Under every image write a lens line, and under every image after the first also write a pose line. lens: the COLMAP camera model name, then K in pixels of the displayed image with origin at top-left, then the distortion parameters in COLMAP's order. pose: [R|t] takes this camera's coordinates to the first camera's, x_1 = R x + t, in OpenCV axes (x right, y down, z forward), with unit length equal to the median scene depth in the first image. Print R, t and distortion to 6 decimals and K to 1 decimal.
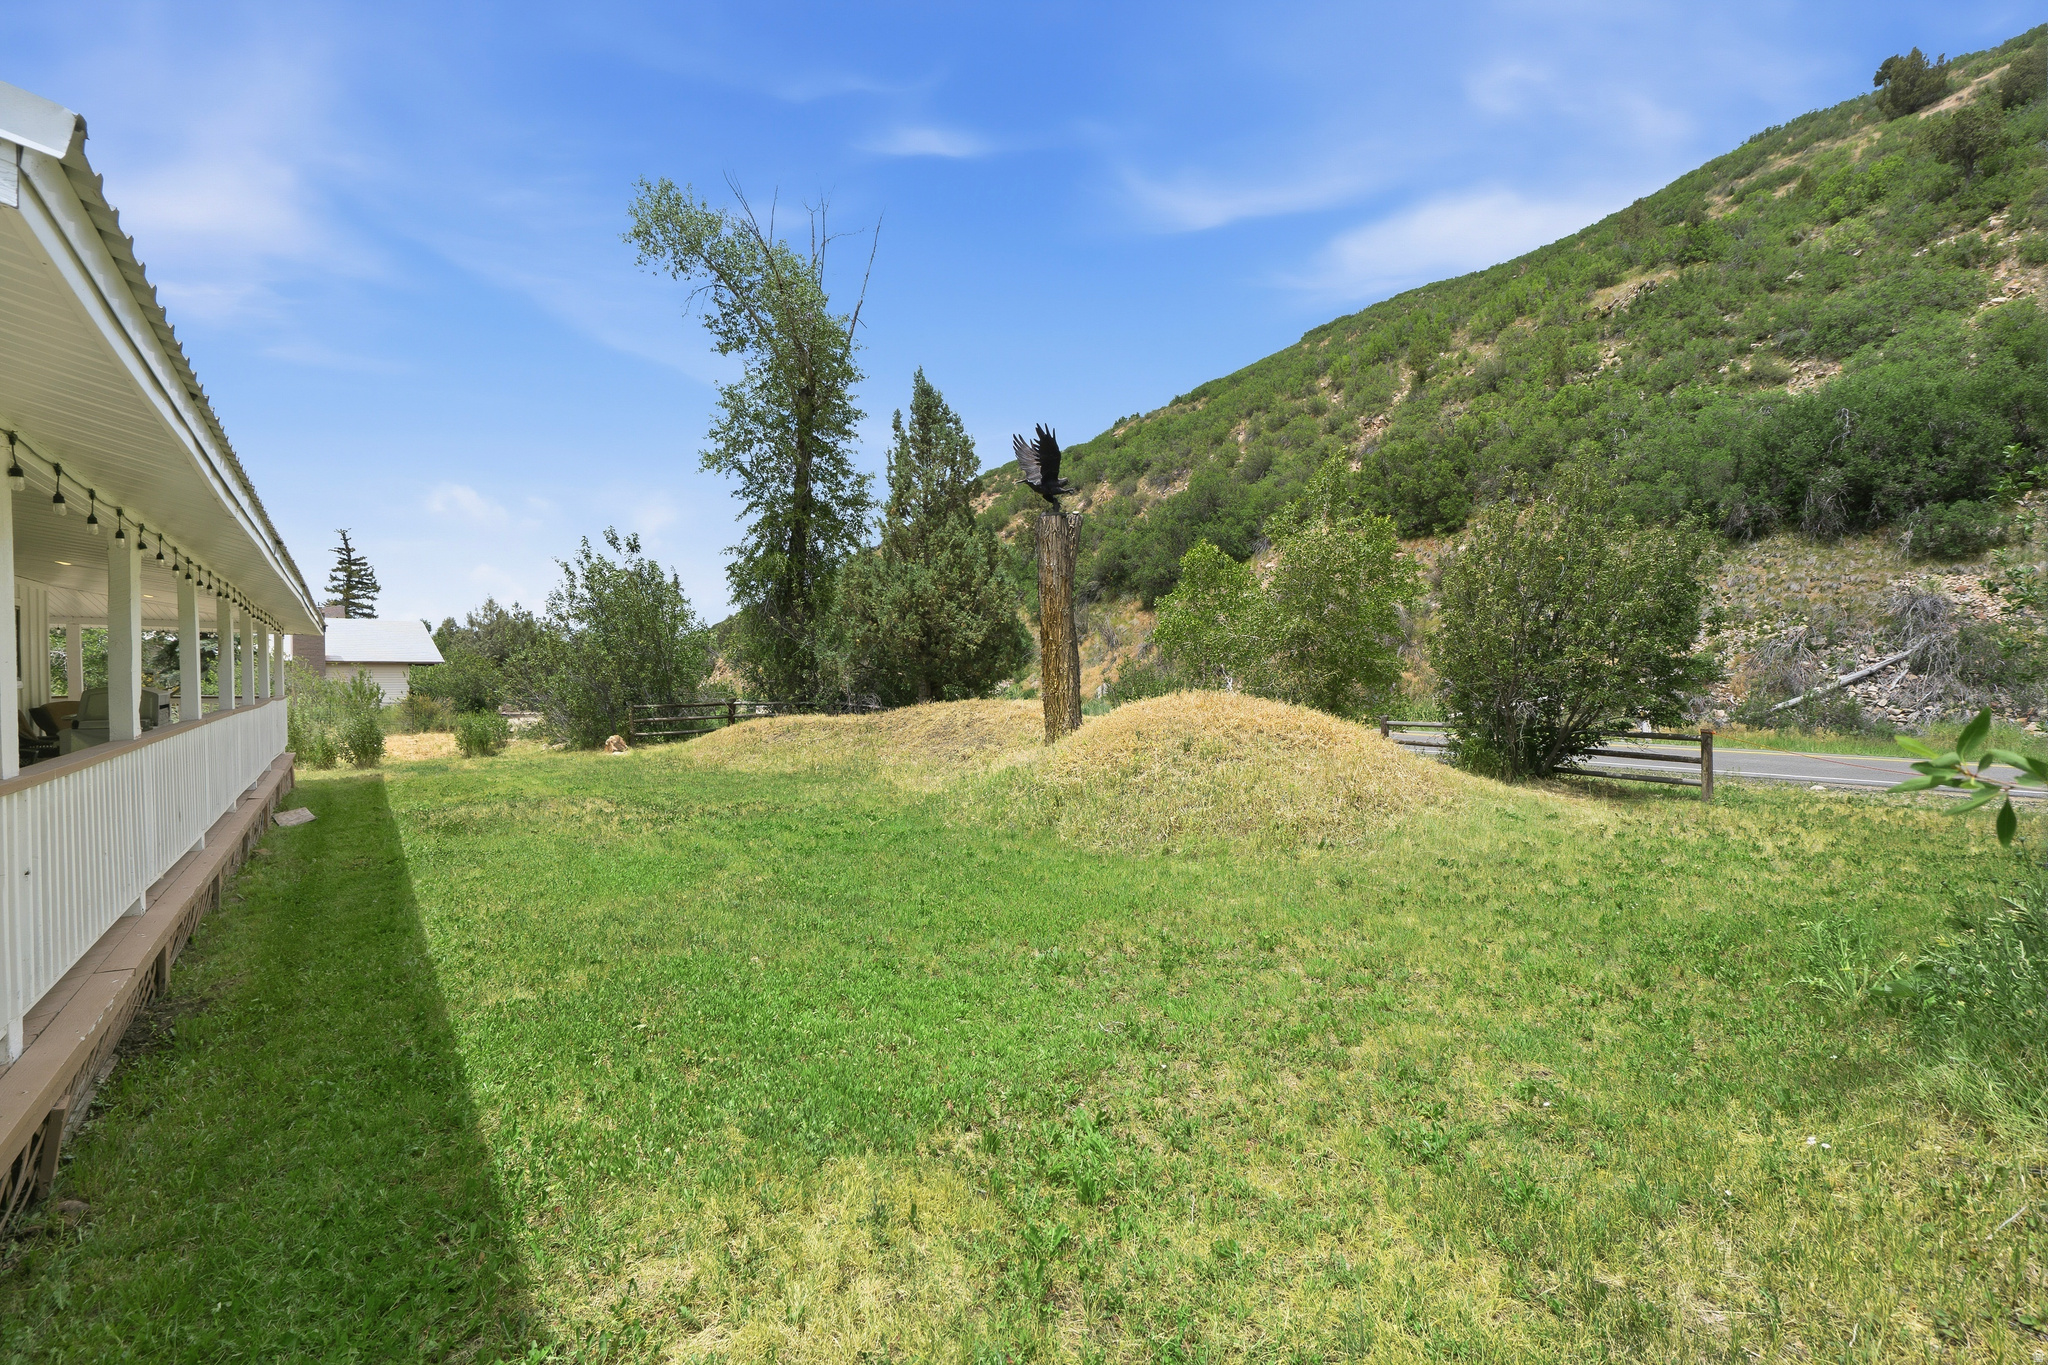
lens RADIAL K [[1018.7, 0, 1016.6], [0, 1018.7, 665.9], [0, 0, 1]] dist [0.002025, 0.000872]
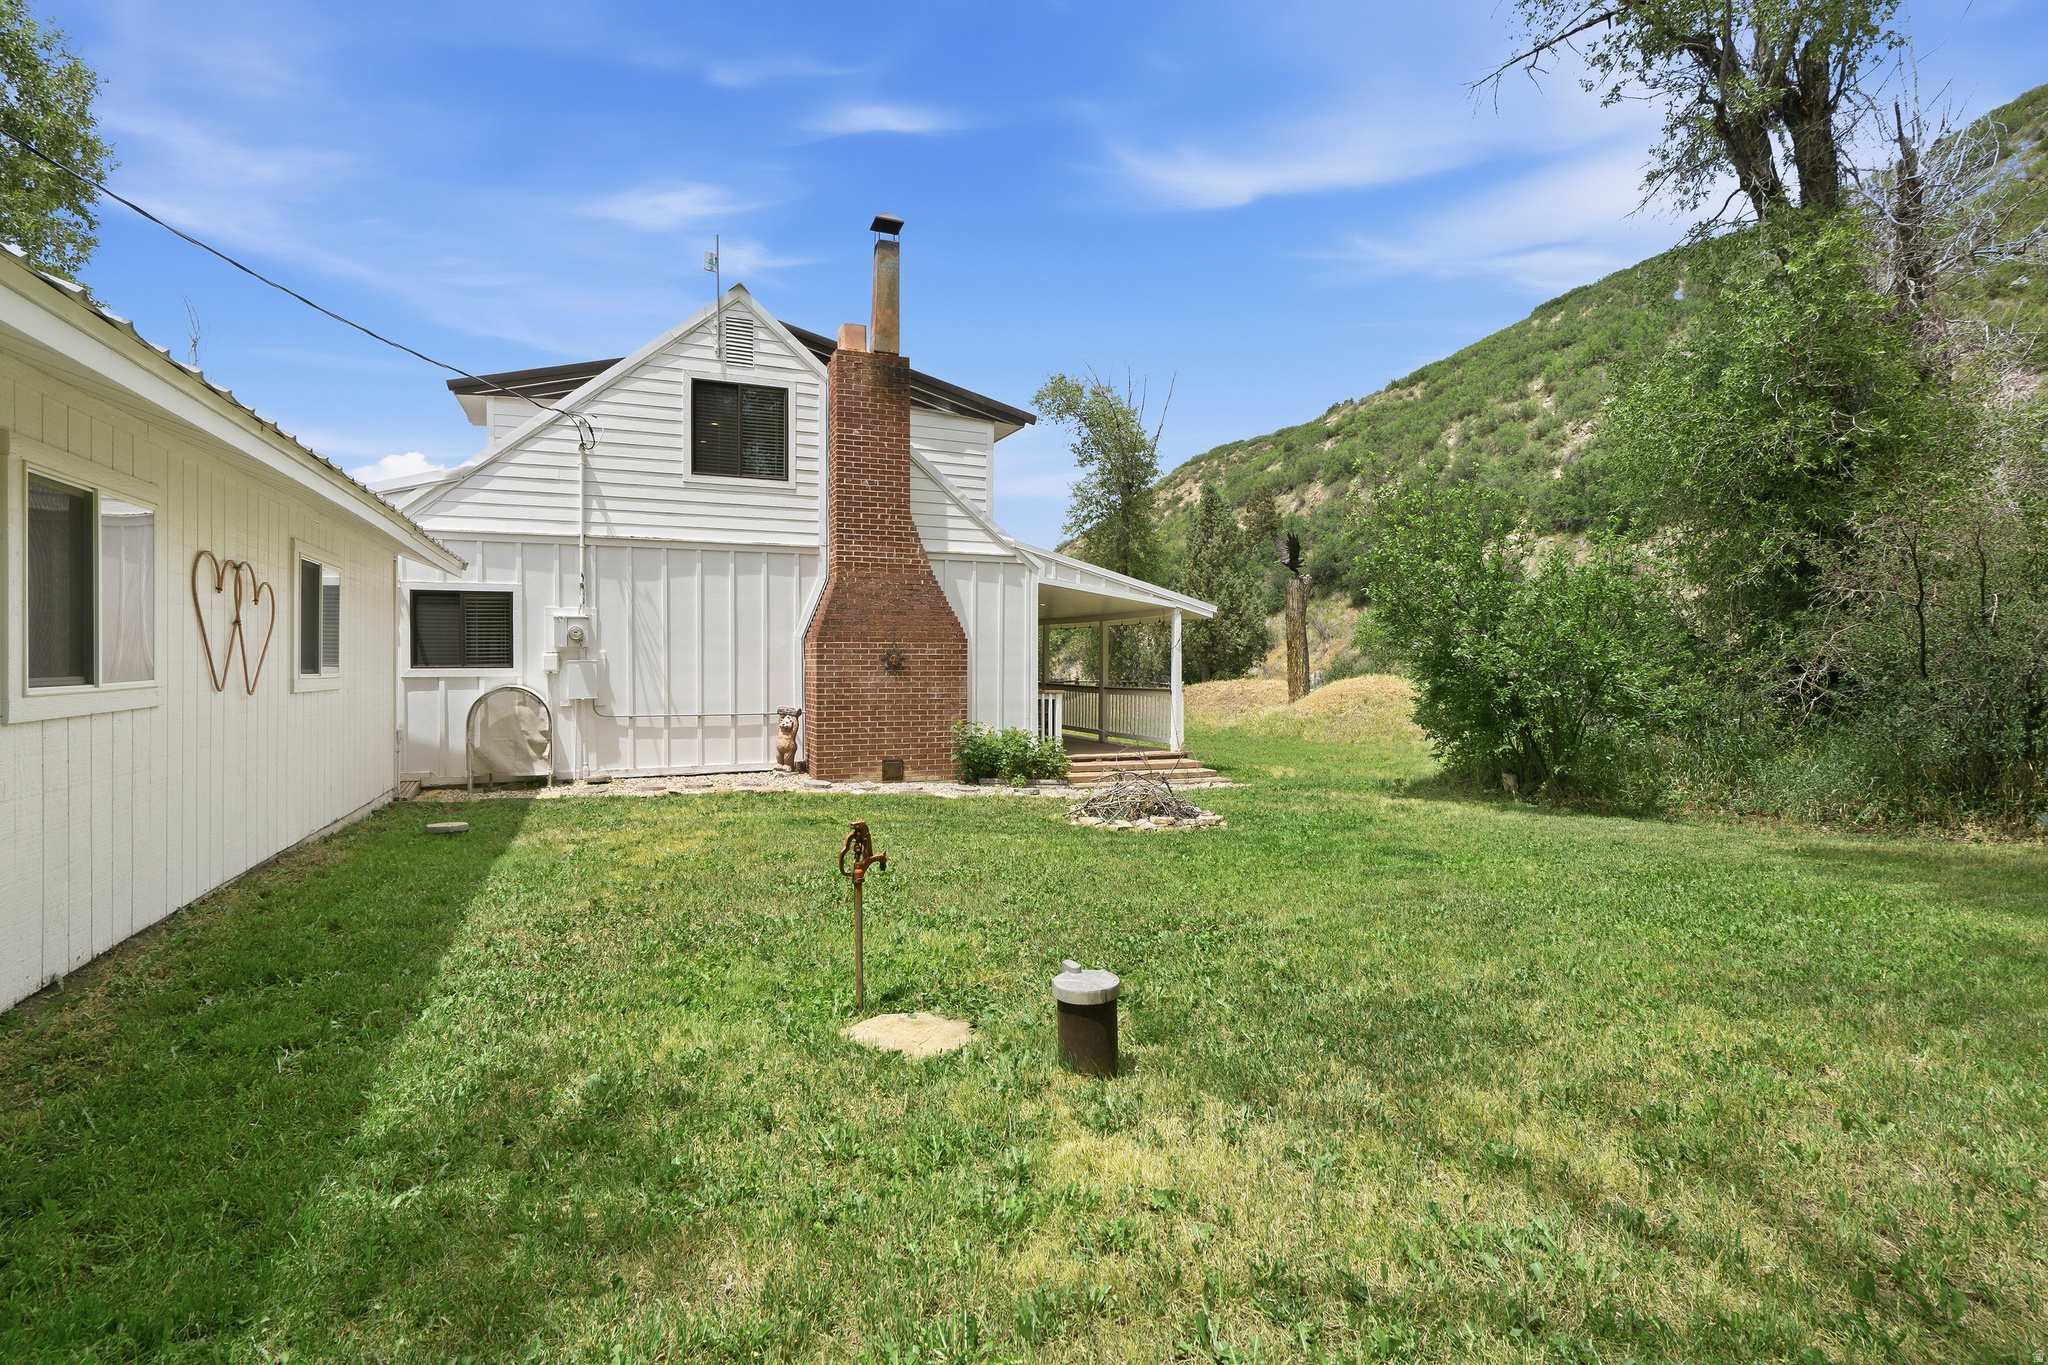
lens RADIAL K [[1018.7, 0, 1016.6], [0, 1018.7, 665.9], [0, 0, 1]] dist [0.002025, 0.000872]
pose [[0.980603, 0.009464, -0.195778, -0.017097], [-0.006759, 0.999872, 0.014479, -0.002445], [0.195890, -0.012874, 0.980541, -0.160816]]
